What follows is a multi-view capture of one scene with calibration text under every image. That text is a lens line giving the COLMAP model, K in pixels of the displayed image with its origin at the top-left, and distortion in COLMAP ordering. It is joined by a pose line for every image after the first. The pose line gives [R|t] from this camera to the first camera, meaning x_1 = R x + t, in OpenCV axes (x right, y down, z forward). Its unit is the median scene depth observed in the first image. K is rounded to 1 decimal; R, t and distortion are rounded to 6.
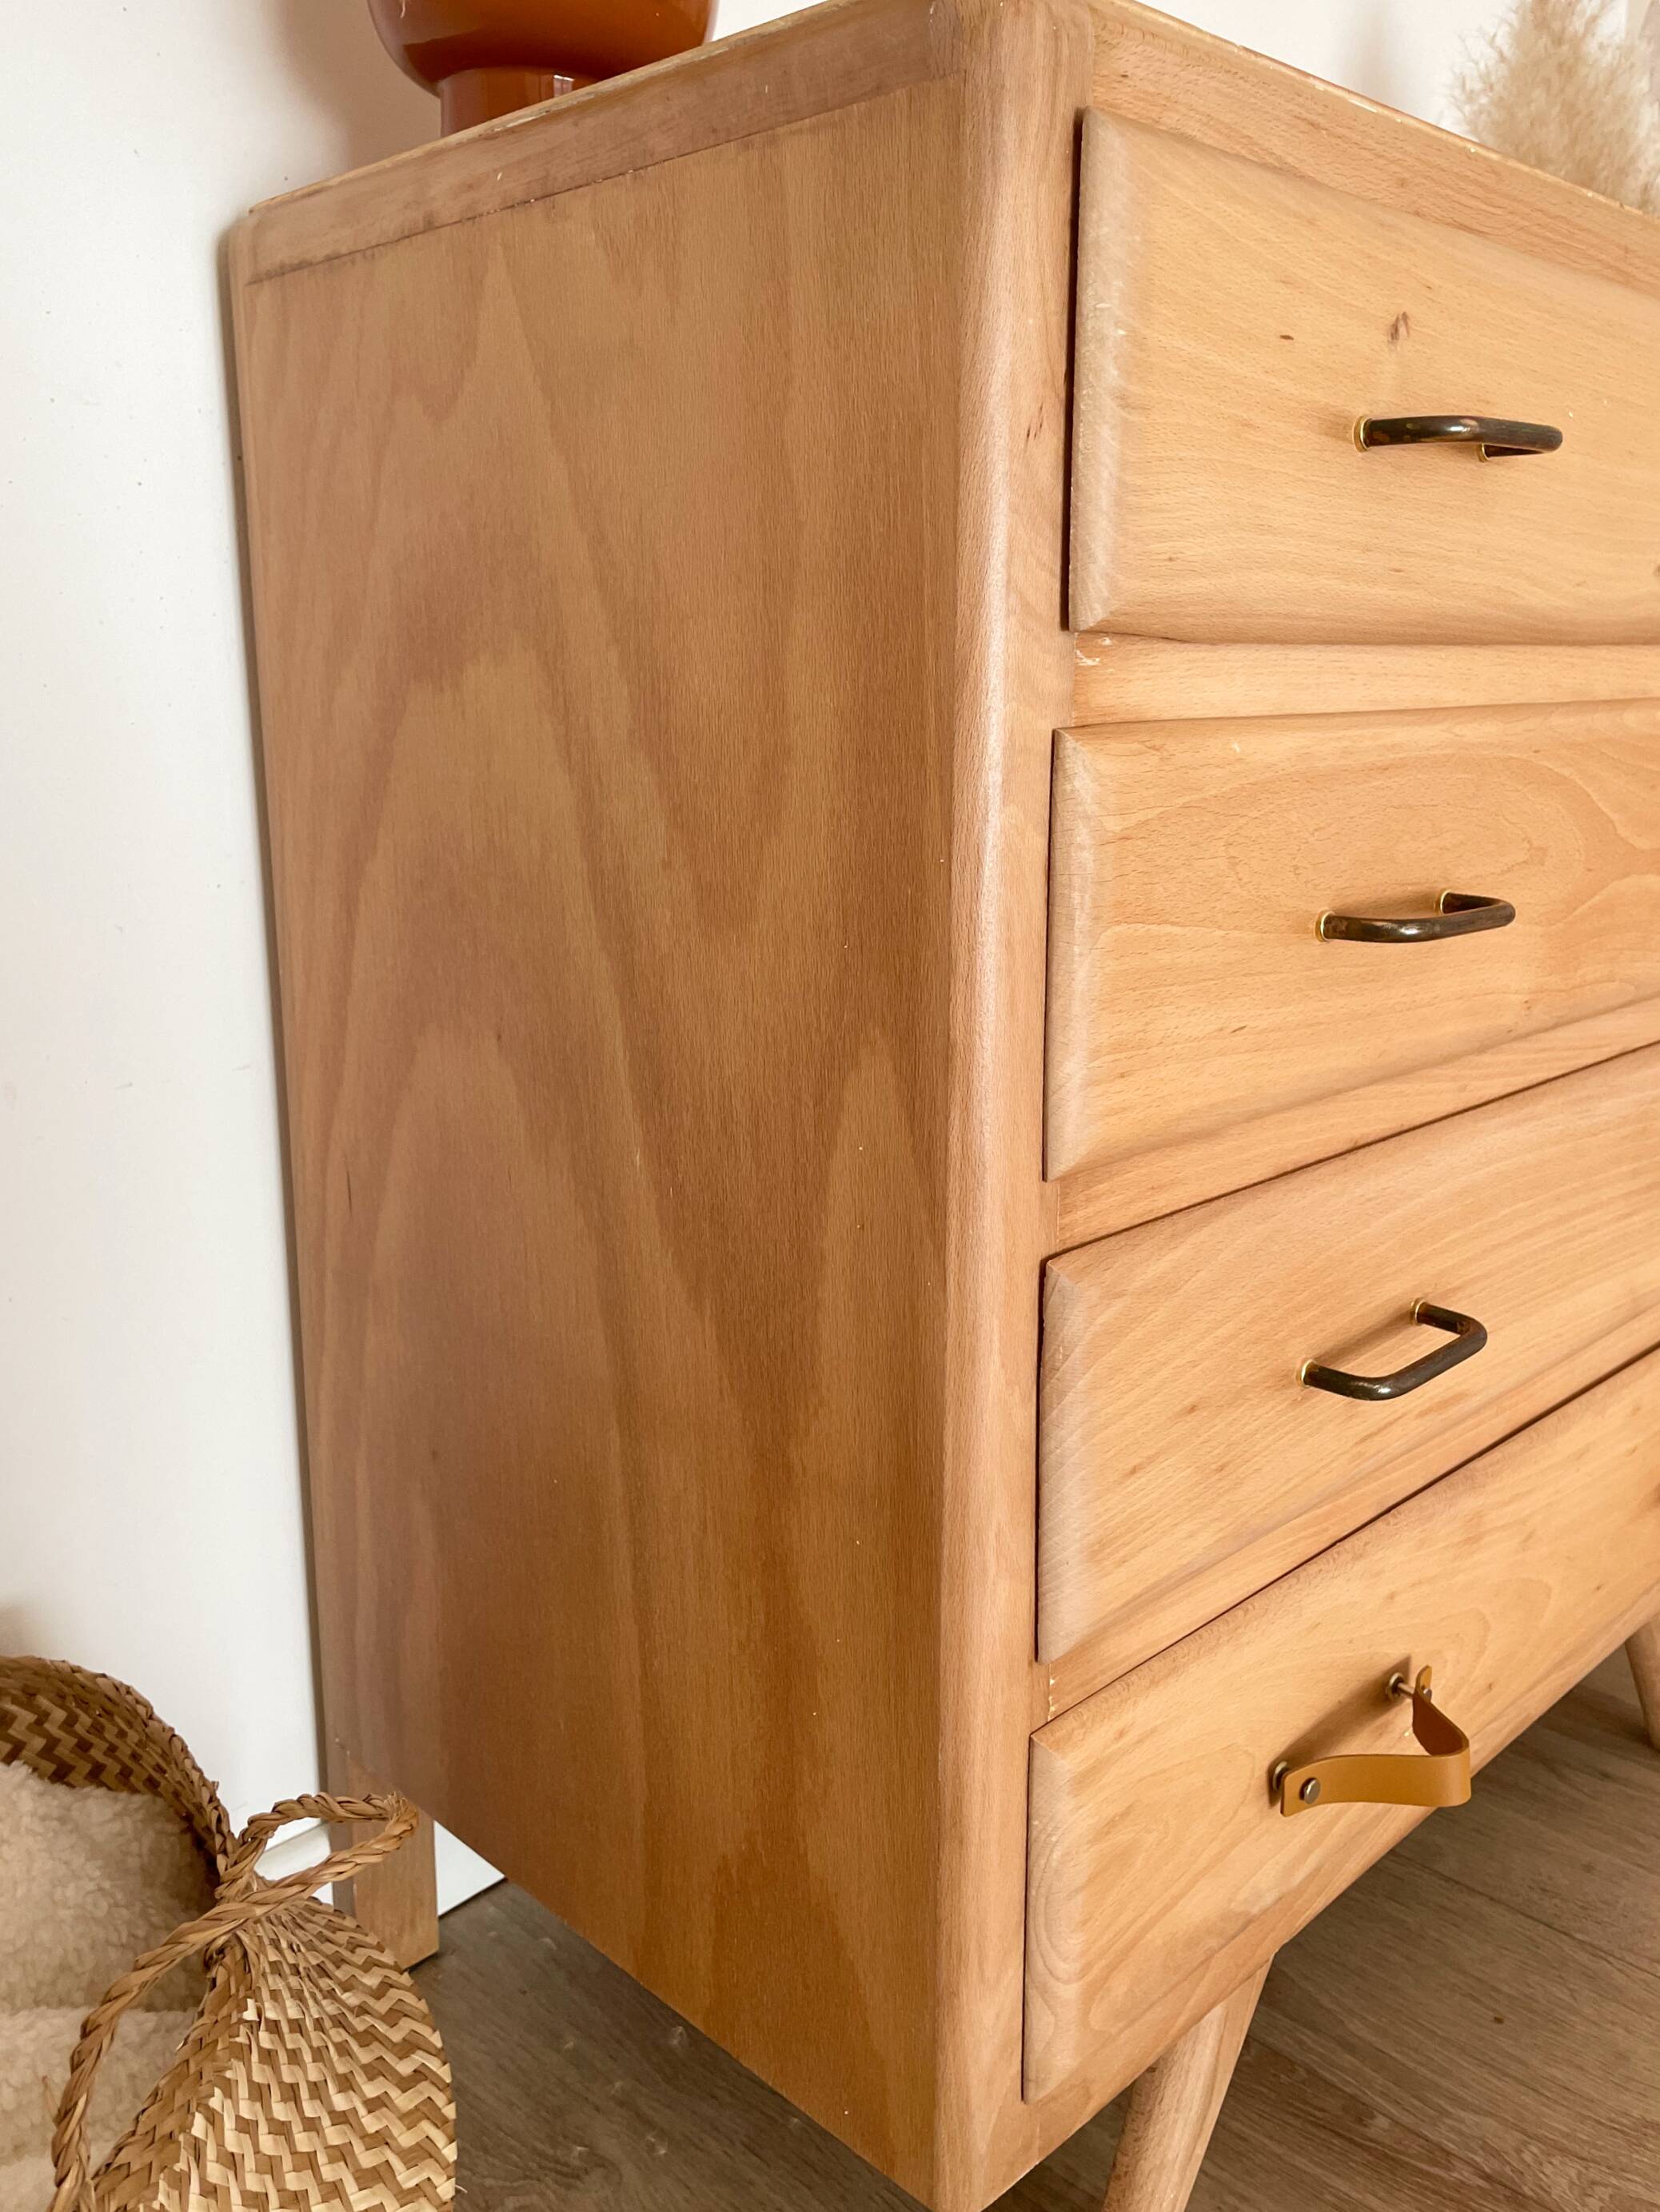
lens RADIAL K [[1830.8, 0, 823.3], [0, 1830.8, 1061.9], [0, 0, 1]] dist [0.062083, -0.085949]
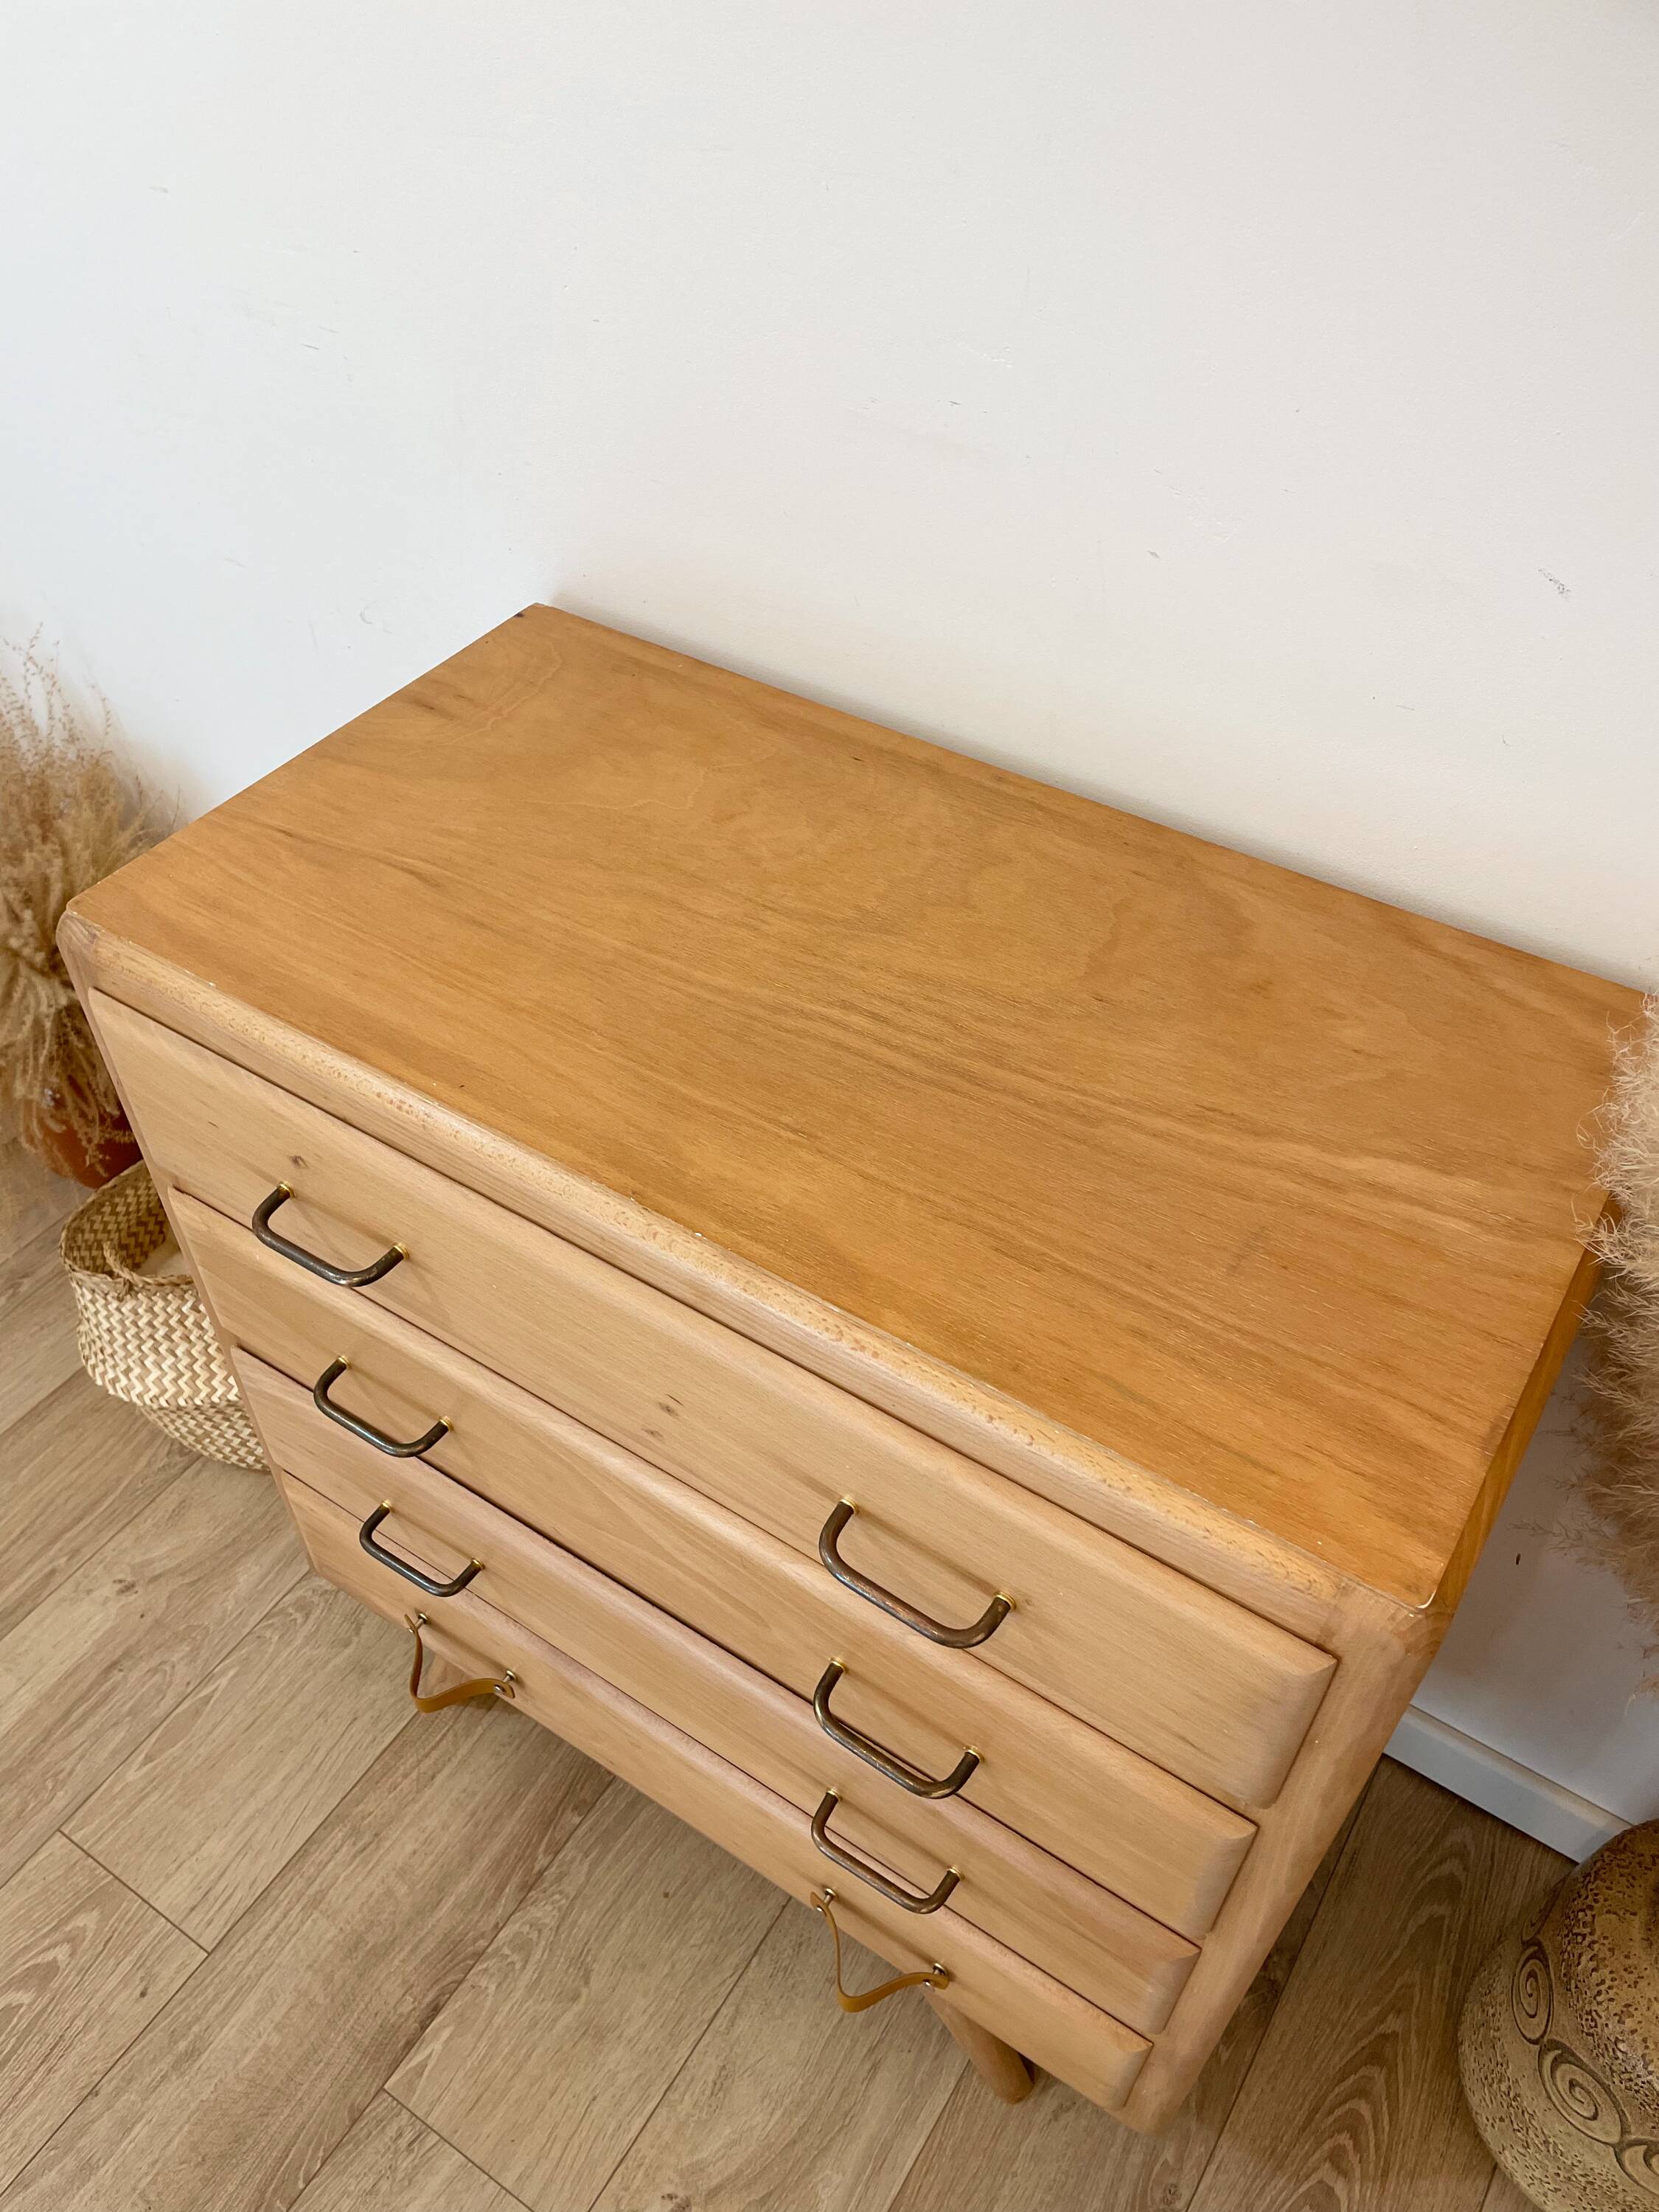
lens RADIAL K [[1682.1, 0, 810.1], [0, 1682.1, 1118.5], [0, 0, 1]] dist [0.079028, -0.113473]
pose [[0.215508, 0.700894, -0.679929, 1.273248], [-0.213069, 0.713264, 0.667724, -1.384156], [0.952973, 0.000971, 0.303053, 0.893064]]
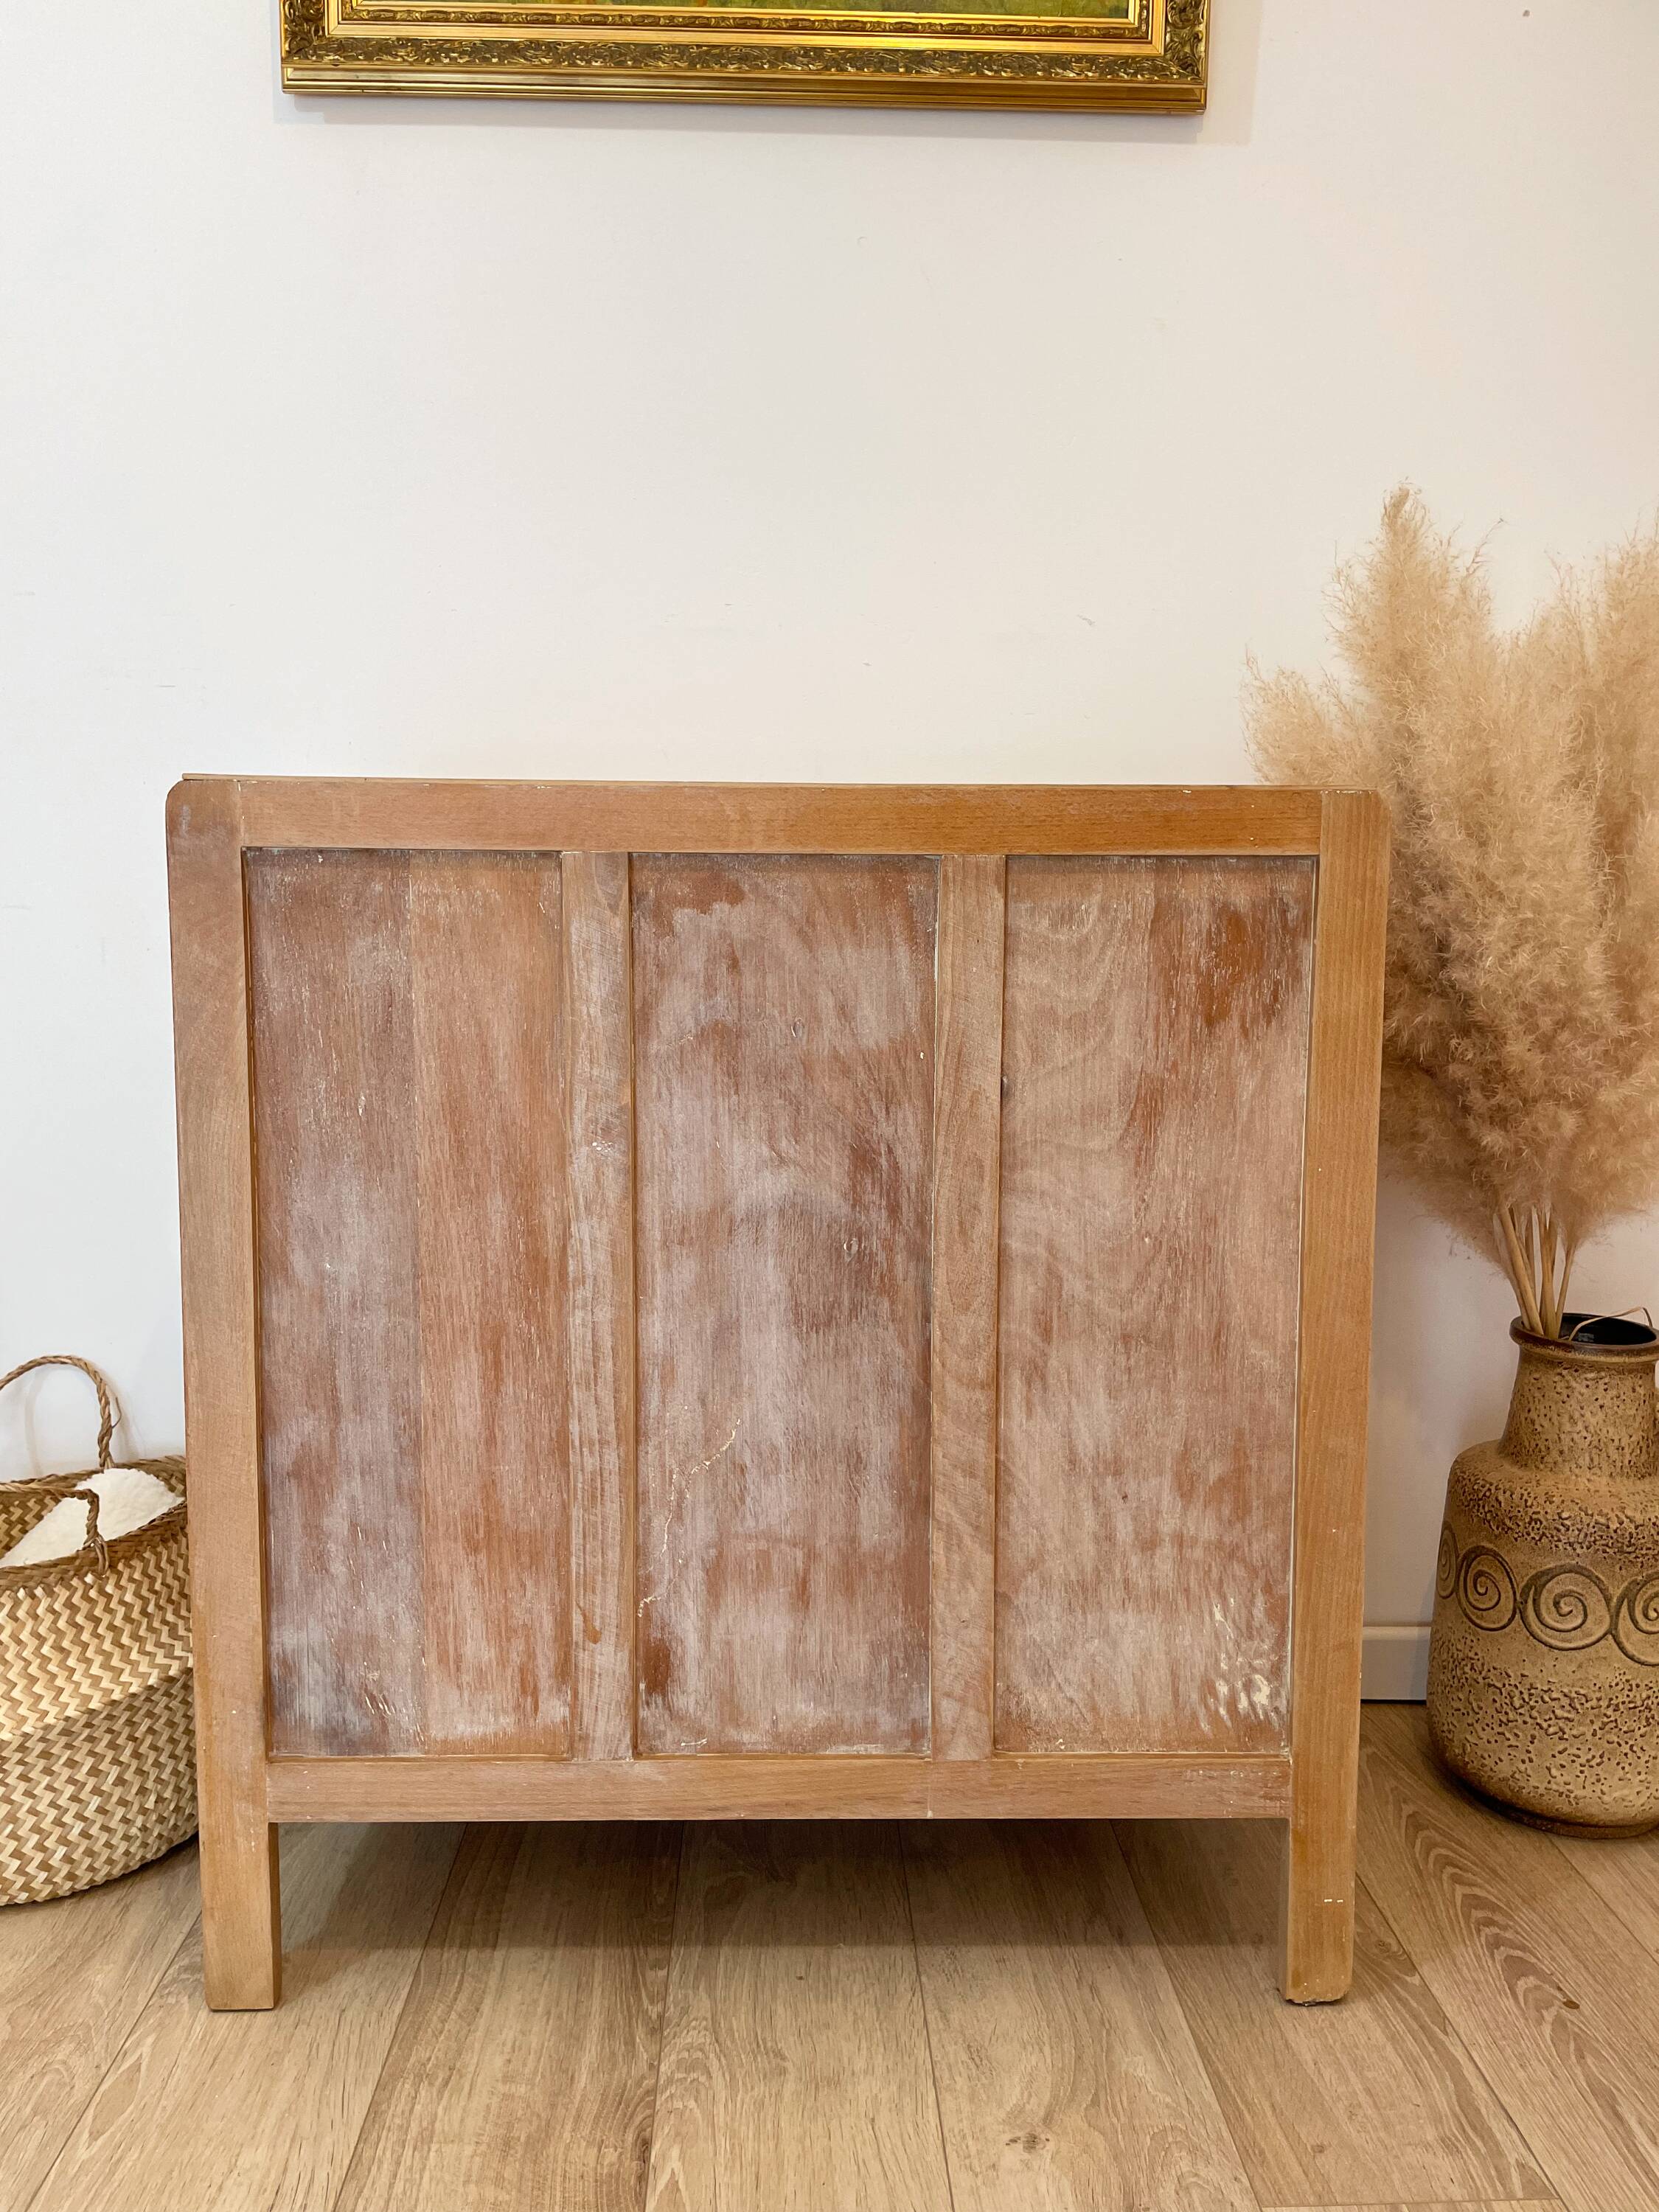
lens RADIAL K [[1682.1, 0, 820.2], [0, 1682.1, 1110.3], [0, 0, 1]] dist [0.079028, -0.113473]
pose [[0.735088, 0.084615, -0.672670, 1.651555], [-0.156735, 0.986513, -0.047184, -0.129385], [0.659605, 0.140115, 0.738436, -0.103196]]
